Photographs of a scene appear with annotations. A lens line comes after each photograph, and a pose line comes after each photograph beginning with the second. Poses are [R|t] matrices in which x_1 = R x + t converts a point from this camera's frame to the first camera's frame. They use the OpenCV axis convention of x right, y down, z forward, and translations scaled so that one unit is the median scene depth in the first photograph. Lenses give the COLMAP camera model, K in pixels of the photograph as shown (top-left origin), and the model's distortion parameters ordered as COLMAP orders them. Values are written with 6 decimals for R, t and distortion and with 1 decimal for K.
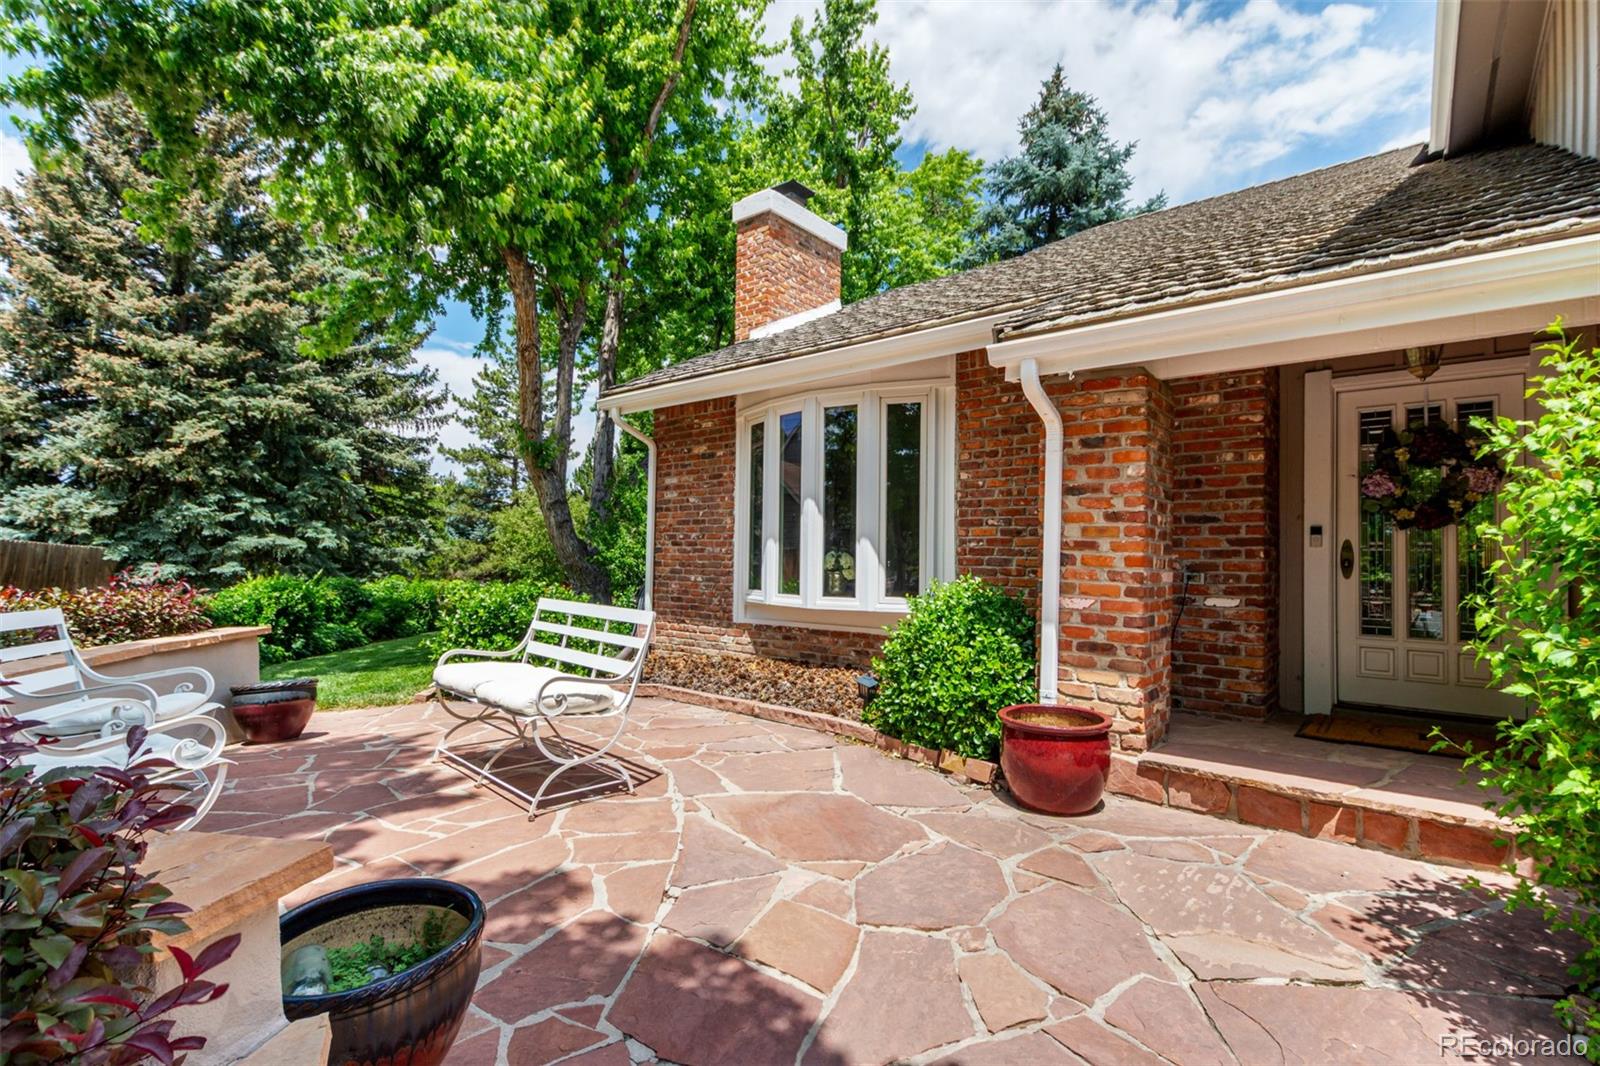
lens RADIAL K [[743.9, 0, 808.1], [0, 743.9, 543.5], [0, 0, 1]] dist [0.004347, -0.000954]
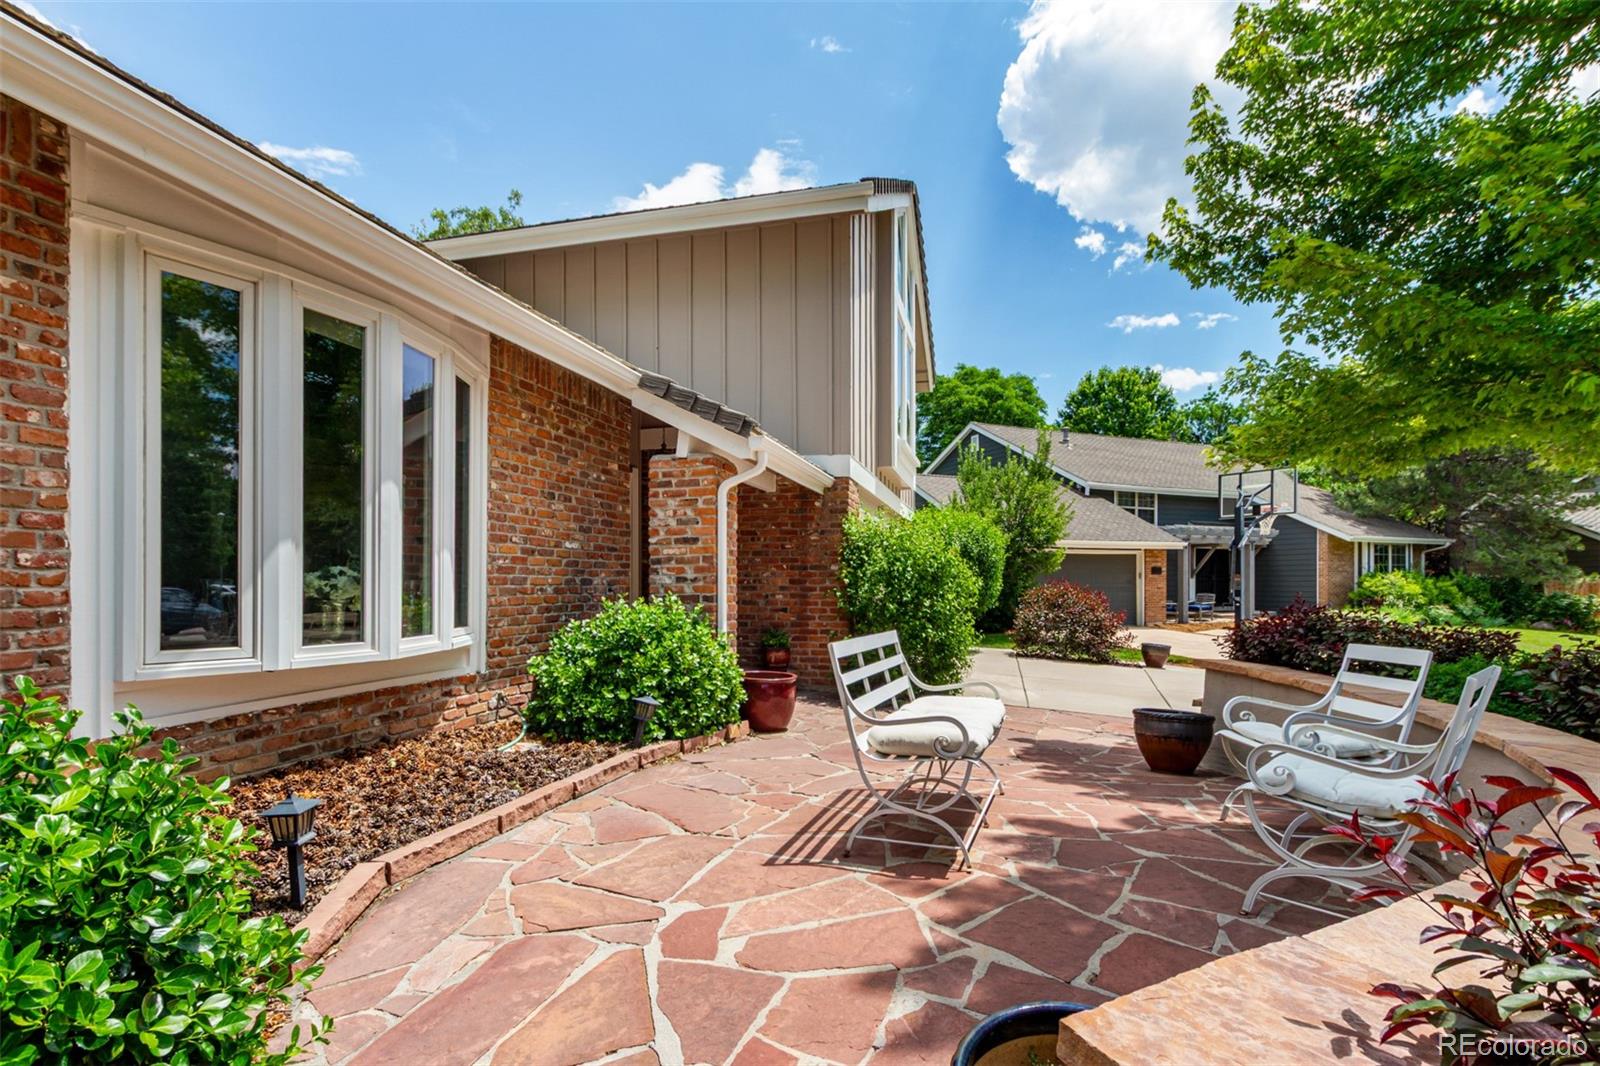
lens RADIAL K [[769.6, 0, 799.4], [0, 769.6, 581.1], [0, 0, 1]] dist [0.003832, 0.000004]
pose [[-0.419882, -0.016089, 0.907436, -0.731288], [-0.030197, 0.999537, 0.003749, 0.009414], [-0.907076, -0.025827, -0.420173, 0.972577]]
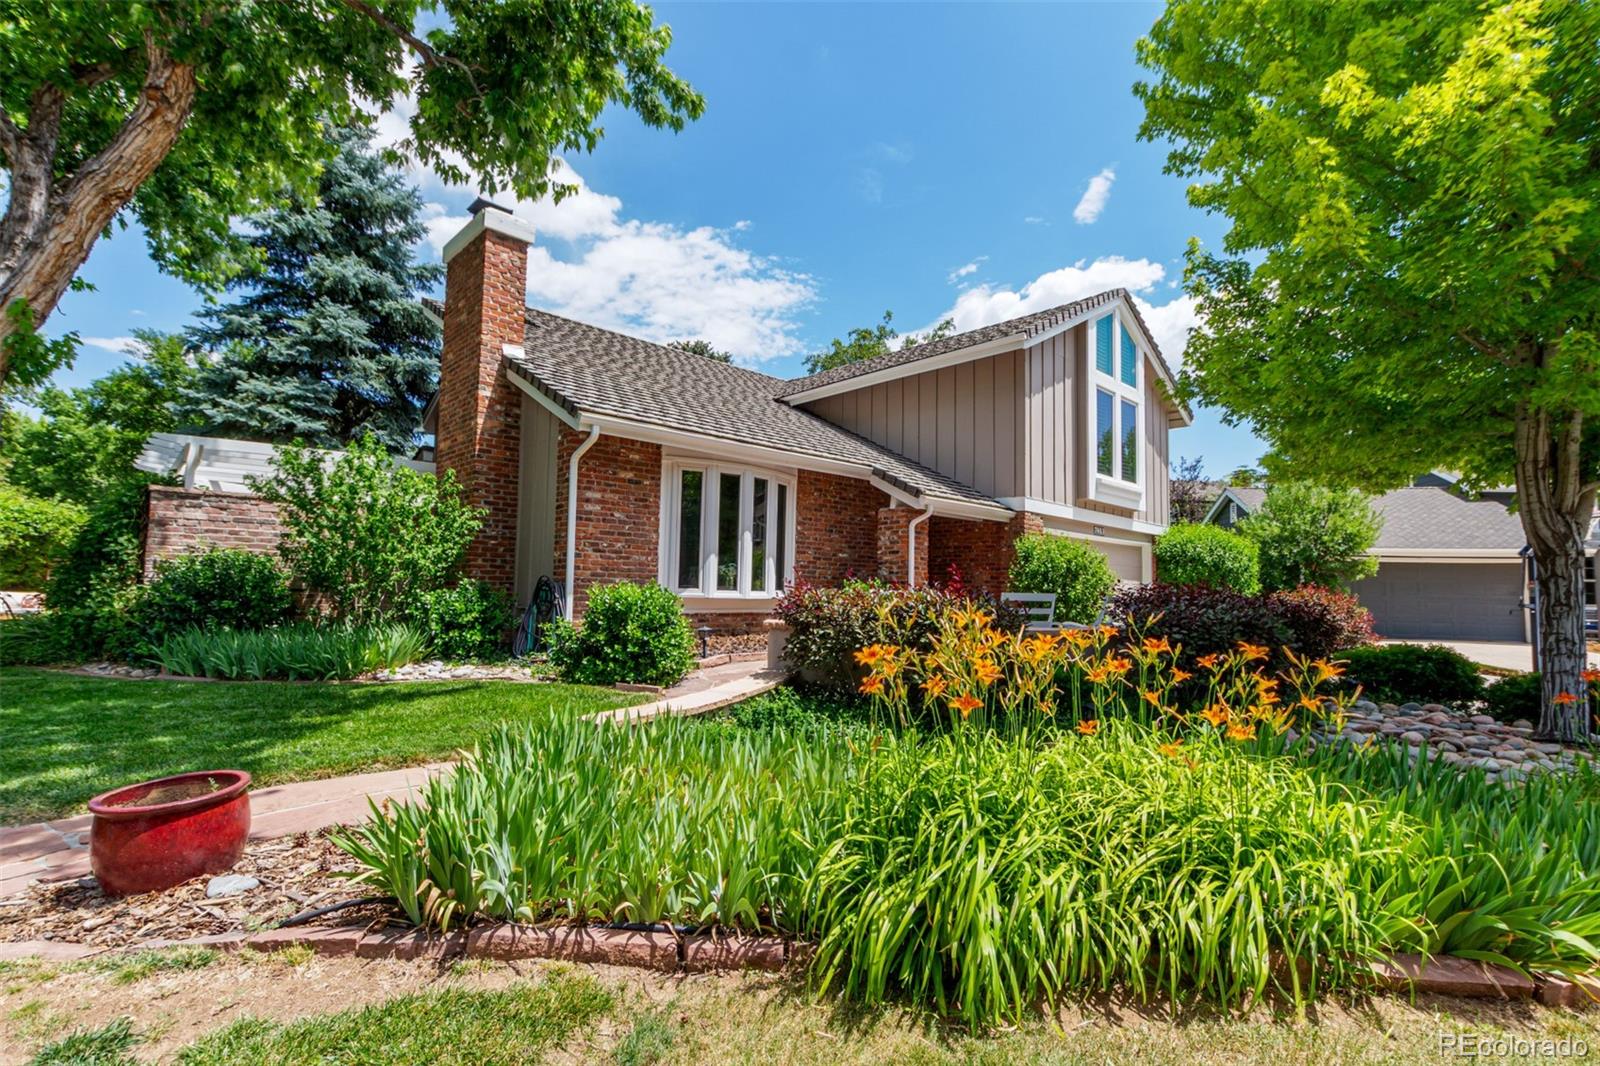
lens RADIAL K [[743.9, 0, 808.1], [0, 743.9, 543.5], [0, 0, 1]] dist [0.004347, -0.000954]
pose [[0.101397, 0.040906, 0.994005, -1.627835], [-0.046492, 0.998257, -0.036339, 0.019860], [-0.993759, -0.042529, 0.103122, 0.710174]]
